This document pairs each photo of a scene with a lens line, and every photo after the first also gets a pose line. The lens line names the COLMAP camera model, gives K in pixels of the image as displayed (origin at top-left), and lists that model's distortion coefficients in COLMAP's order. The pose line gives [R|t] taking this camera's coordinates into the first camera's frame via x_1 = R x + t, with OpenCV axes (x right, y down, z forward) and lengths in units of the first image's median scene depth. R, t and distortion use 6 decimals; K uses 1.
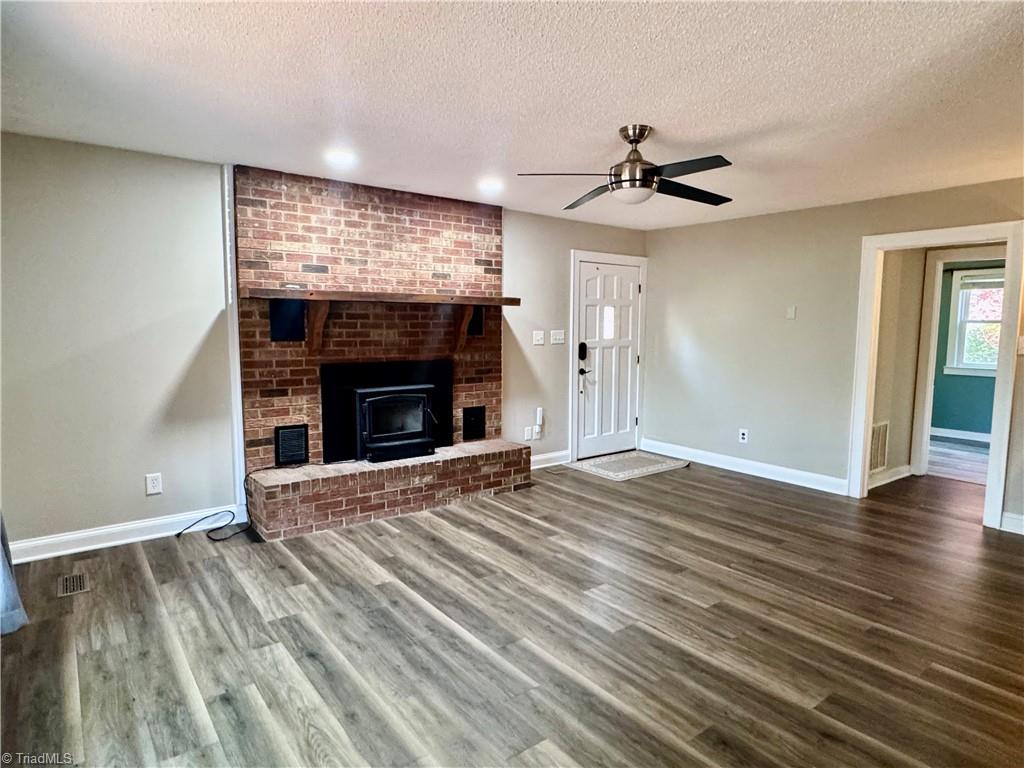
lens RADIAL K [[605.2, 0, 487.8], [0, 605.2, 387.5], [0, 0, 1]] dist [0.000493, 0.000103]
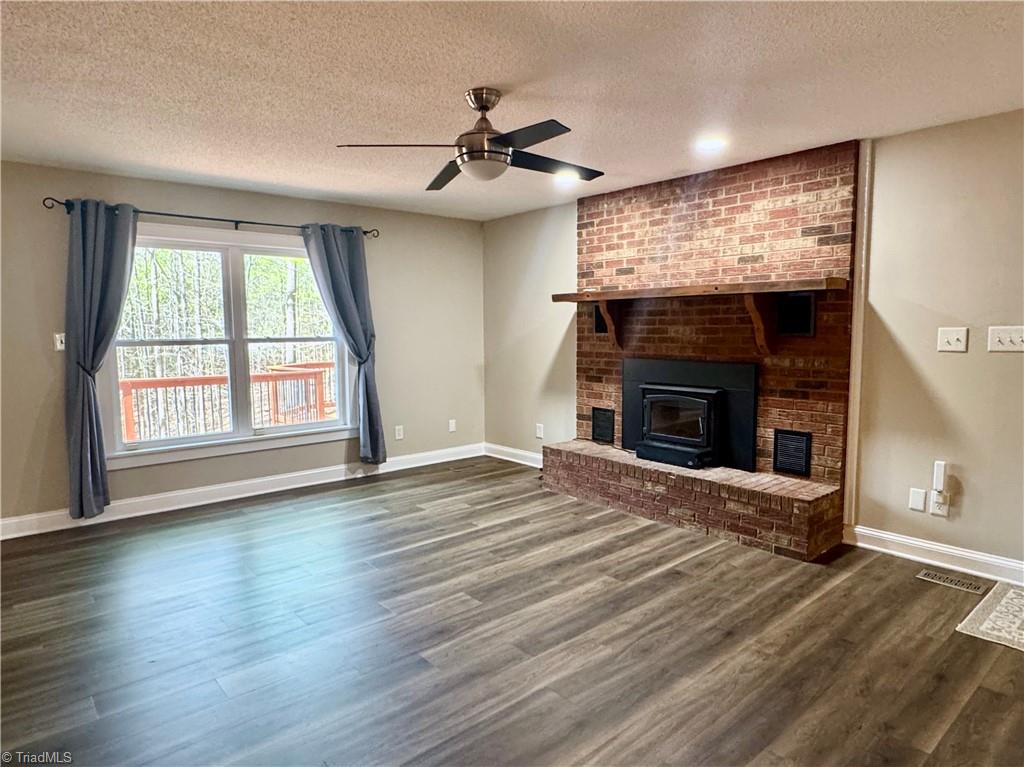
lens RADIAL K [[605.2, 0, 497.4], [0, 605.2, 380.7], [0, 0, 1]] dist [0.000493, 0.000103]
pose [[0.067892, 0.084460, -0.994111, 0.792913], [-0.094861, 0.992443, 0.077839, -0.059911], [0.993173, 0.089018, 0.075391, 0.682505]]
